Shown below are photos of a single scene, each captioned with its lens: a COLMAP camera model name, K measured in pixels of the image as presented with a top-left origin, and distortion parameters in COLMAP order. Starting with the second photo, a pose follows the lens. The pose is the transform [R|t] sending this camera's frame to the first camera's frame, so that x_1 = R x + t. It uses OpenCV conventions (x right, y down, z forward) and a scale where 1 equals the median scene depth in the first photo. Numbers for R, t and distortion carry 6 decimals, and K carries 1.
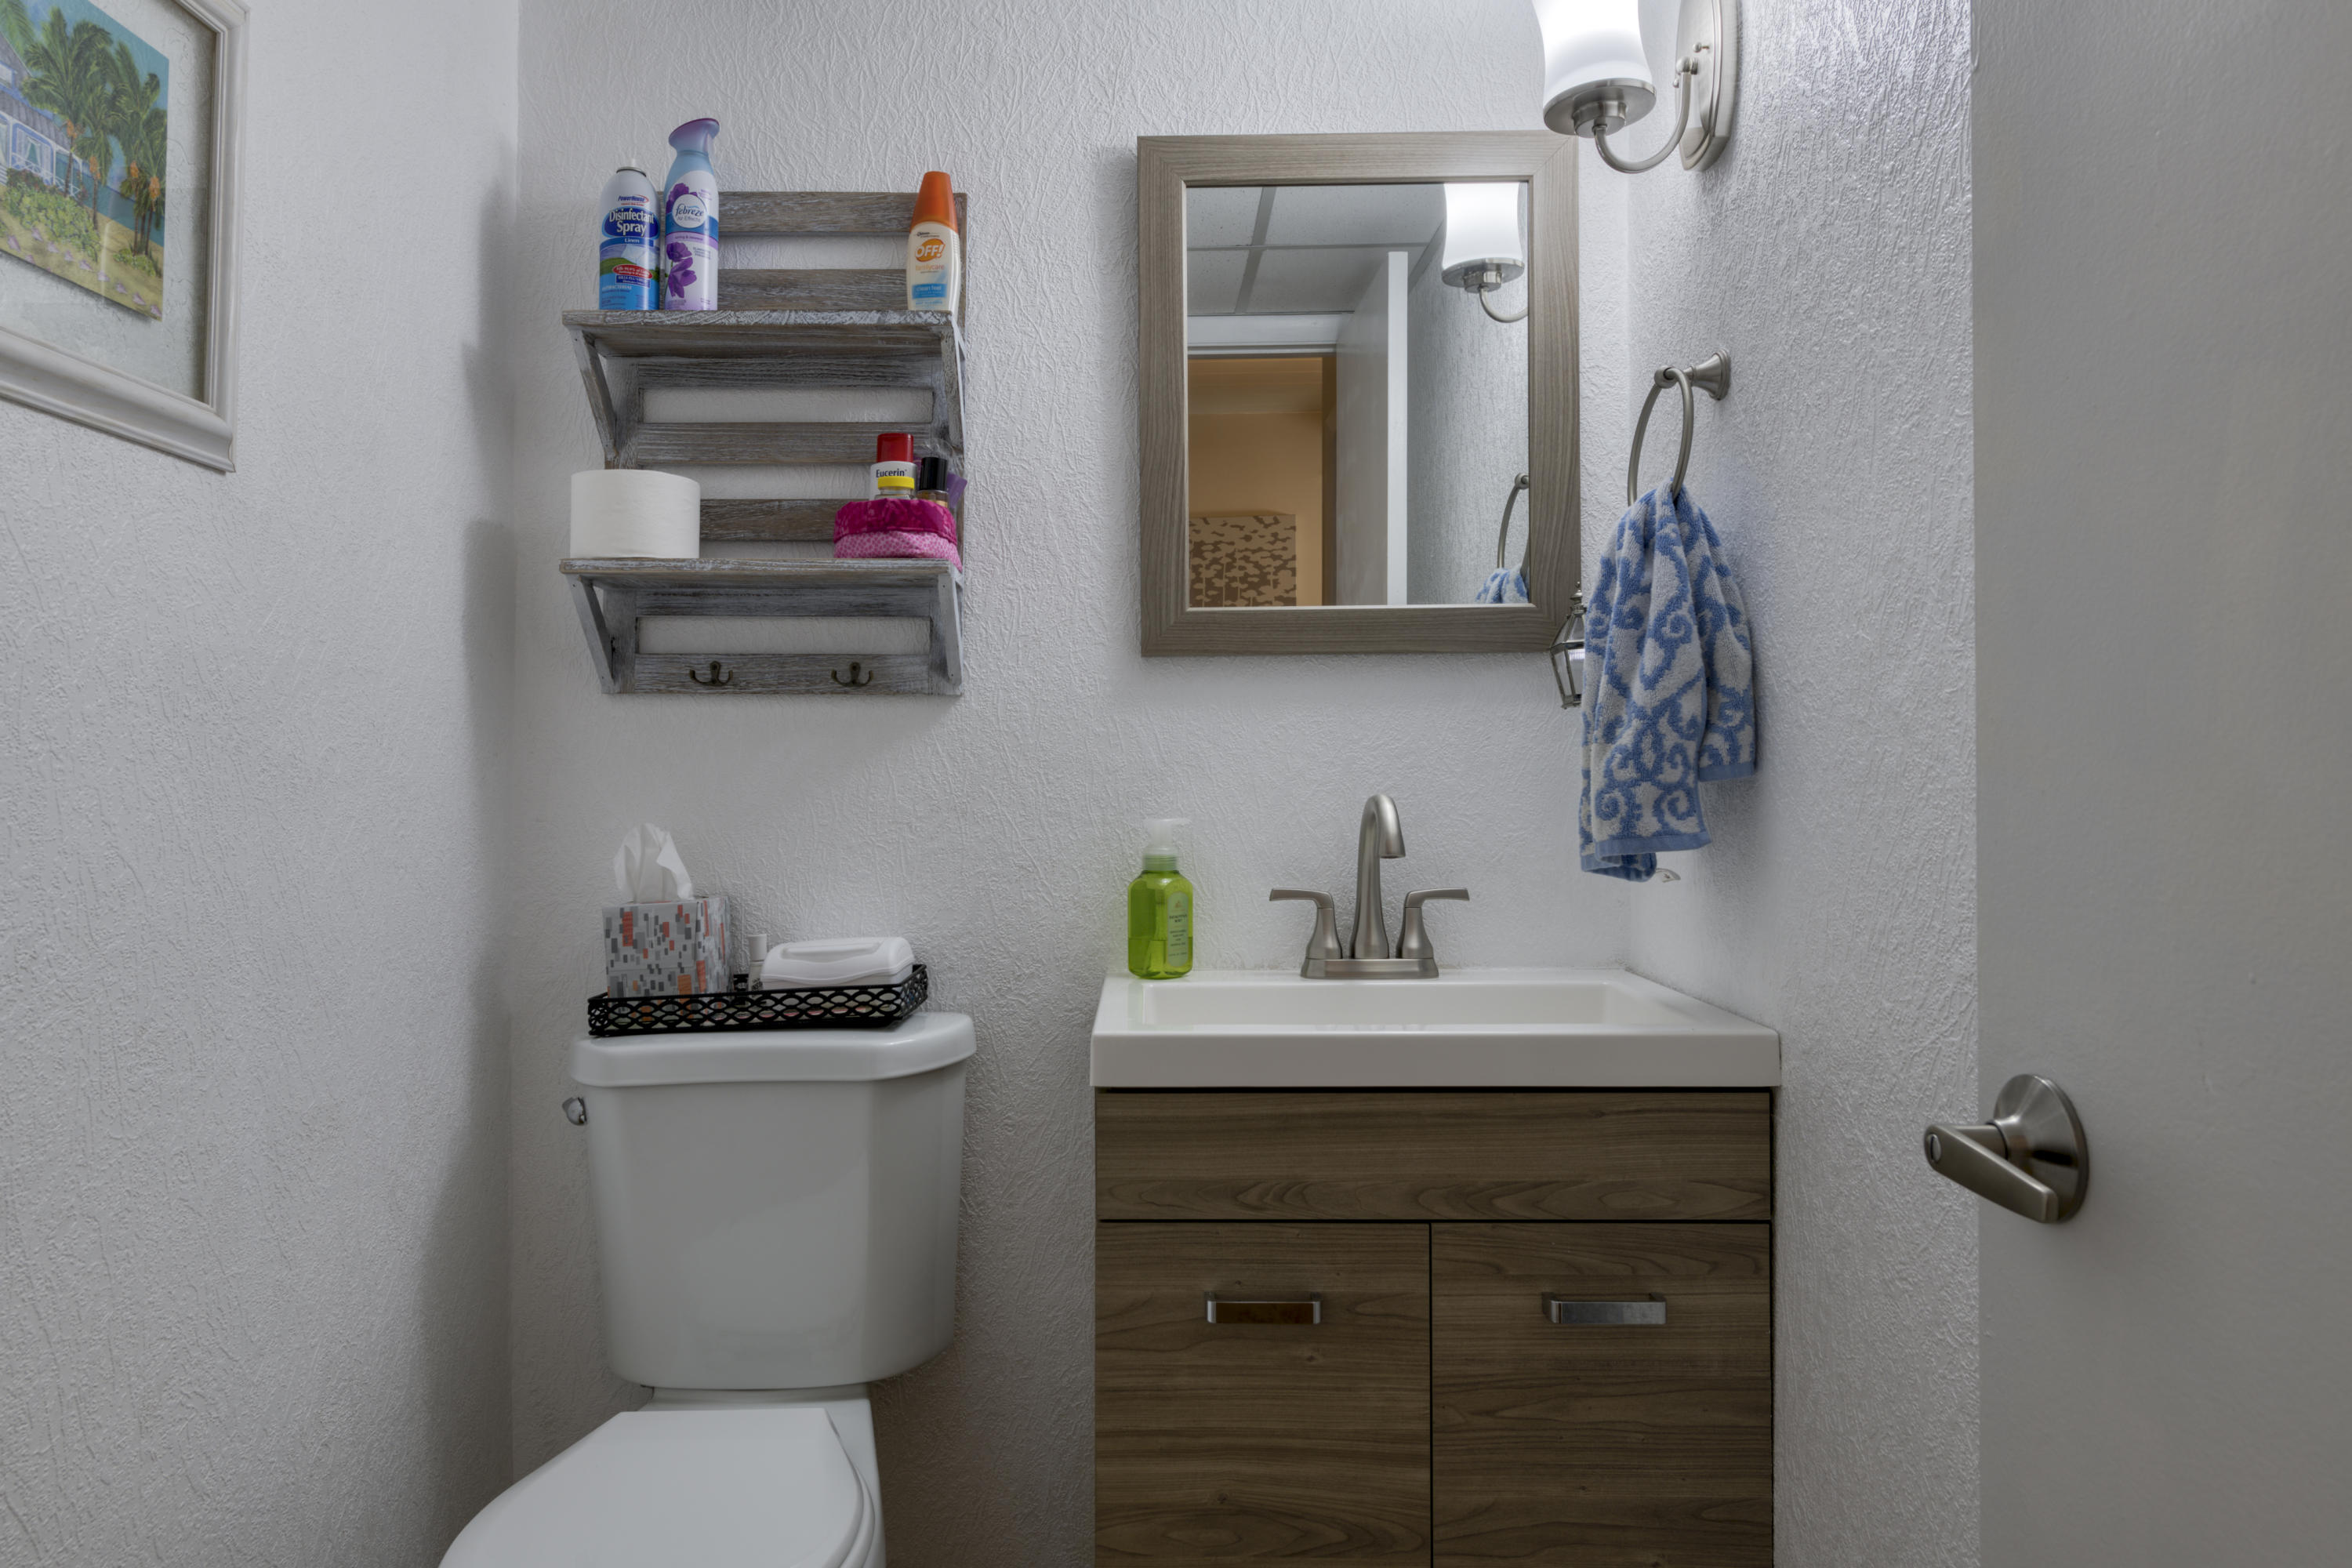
lens RADIAL K [[1462.9, 0, 1173.7], [0, 1462.9, 784.1], [0, 0, 1]] dist [-0.001095, 0.000033]
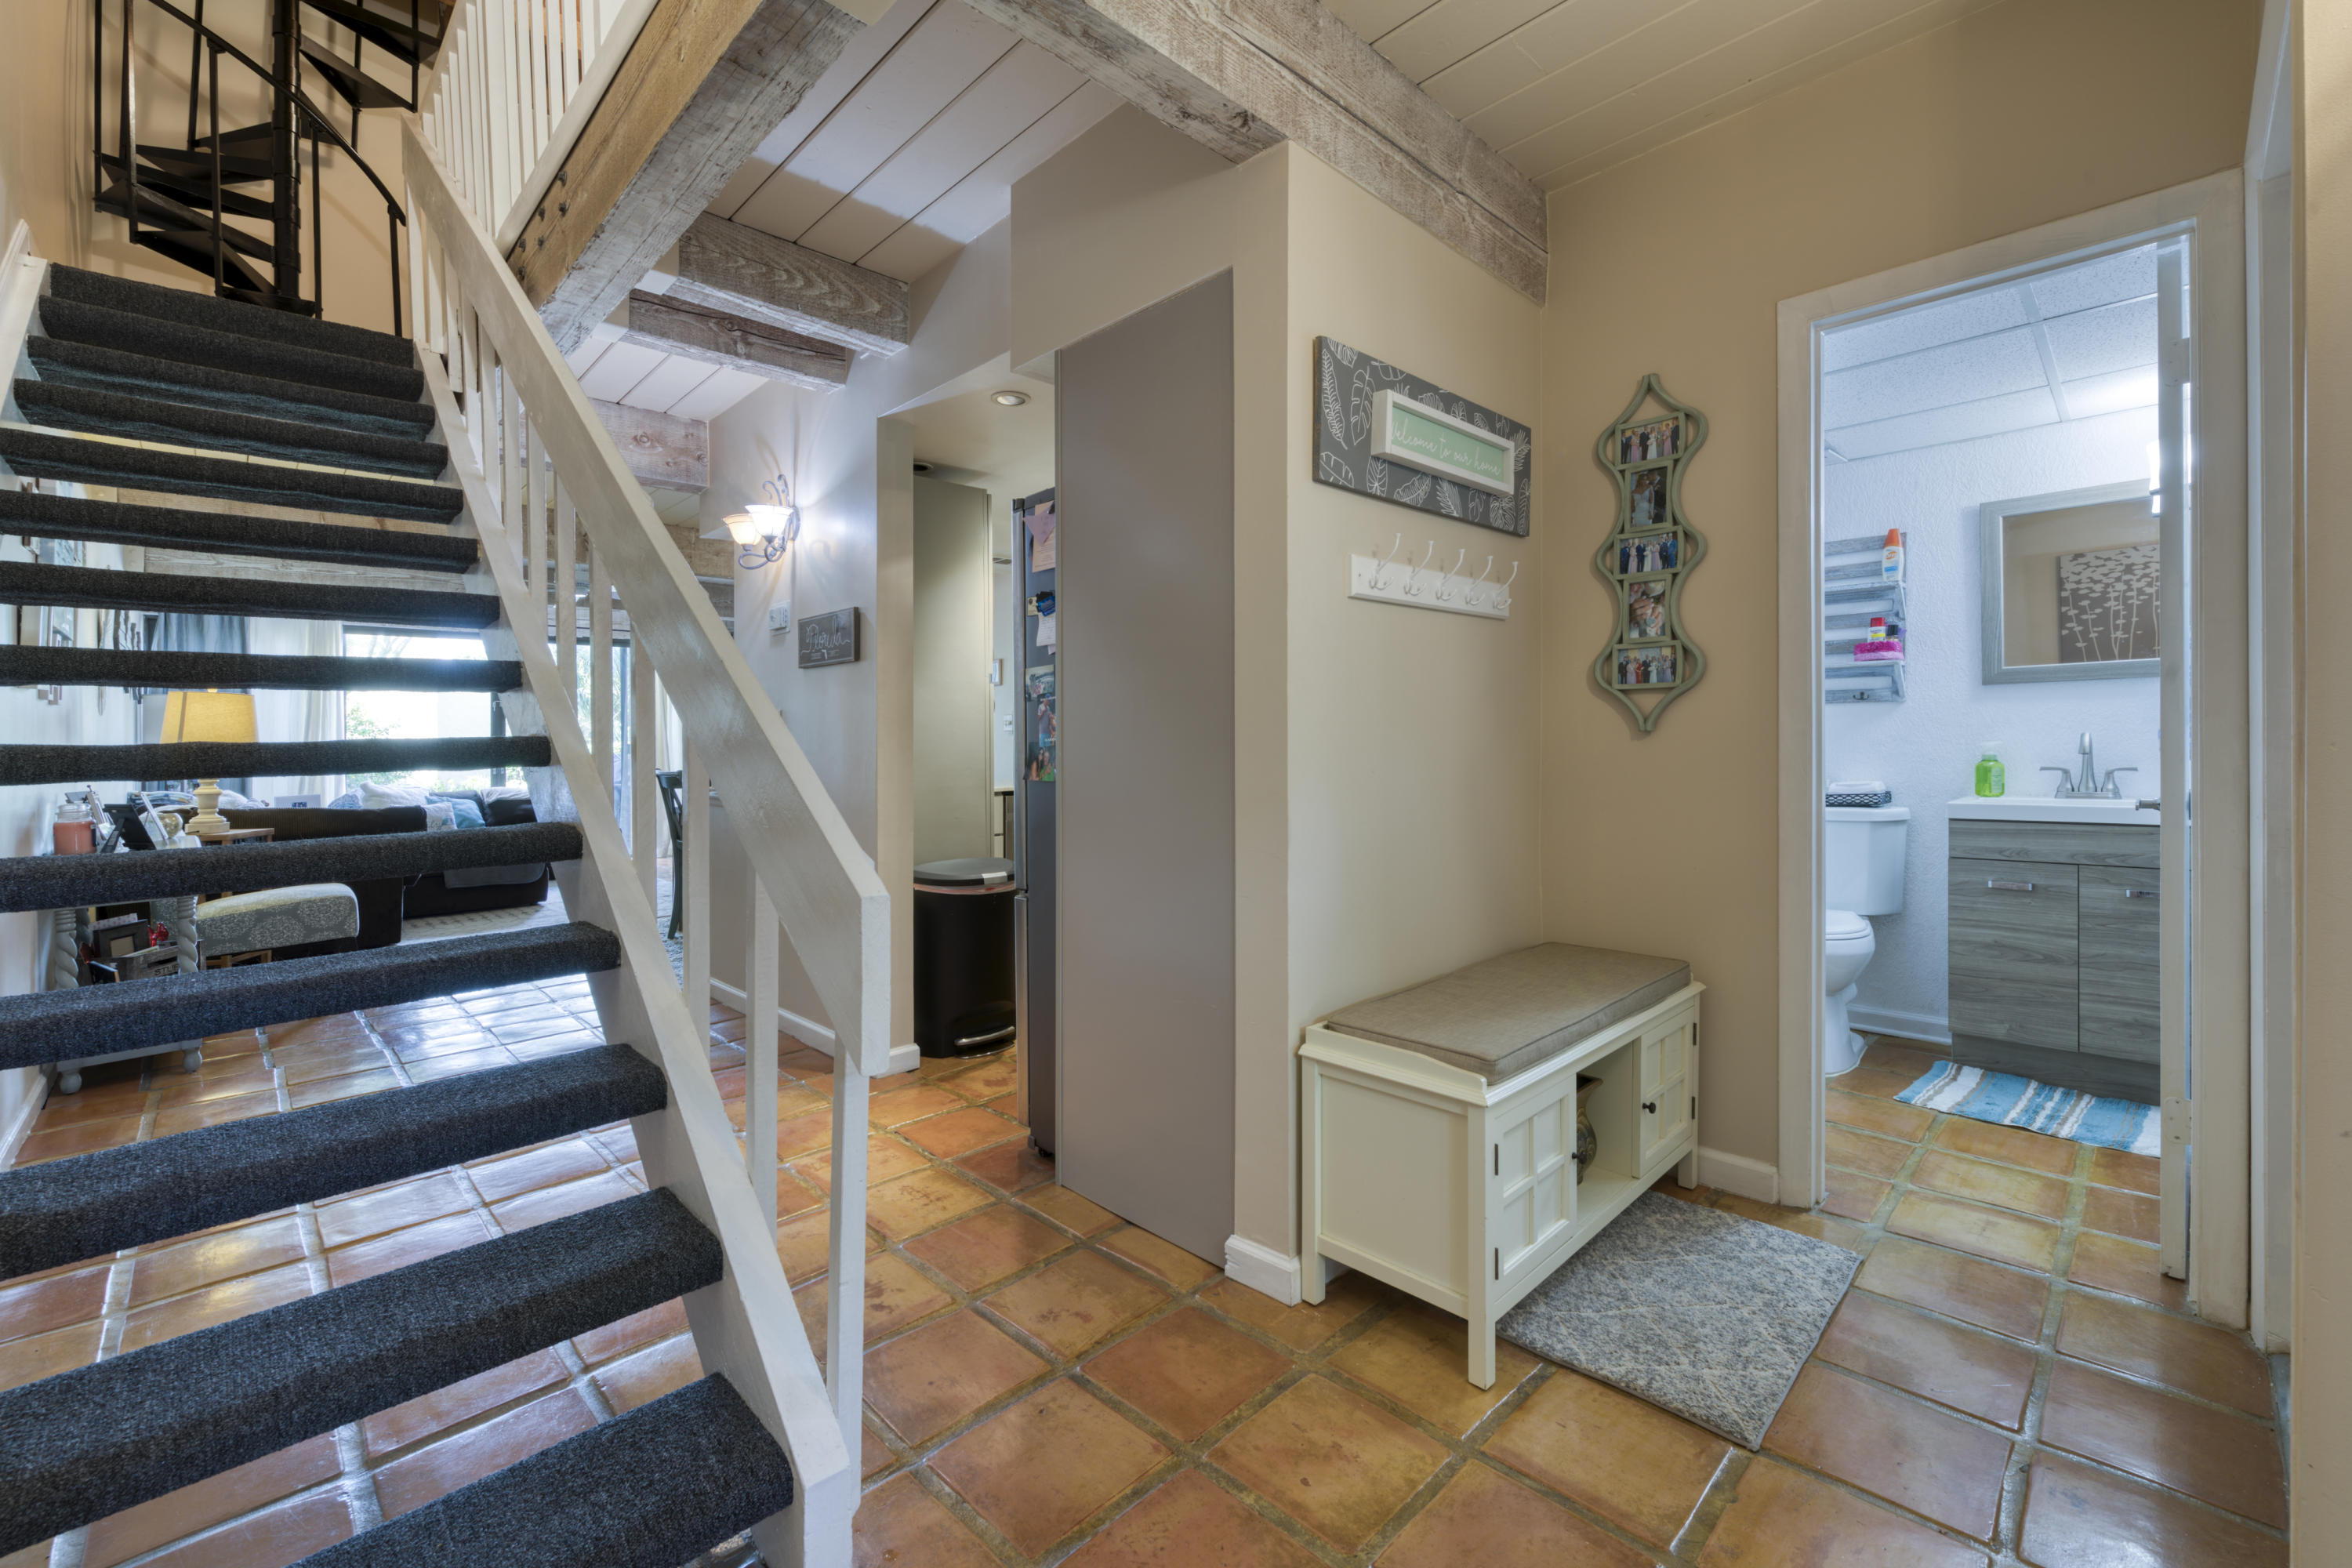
lens RADIAL K [[969.9, 0, 1185.4], [0, 969.9, 754.0], [0, 0, 1]] dist [0.001965, 0.000220]
pose [[0.687496, 0.001385, -0.726187, 0.299586], [0.013620, 0.999798, 0.014802, -0.002718], [0.726060, -0.020067, 0.687338, -1.508885]]
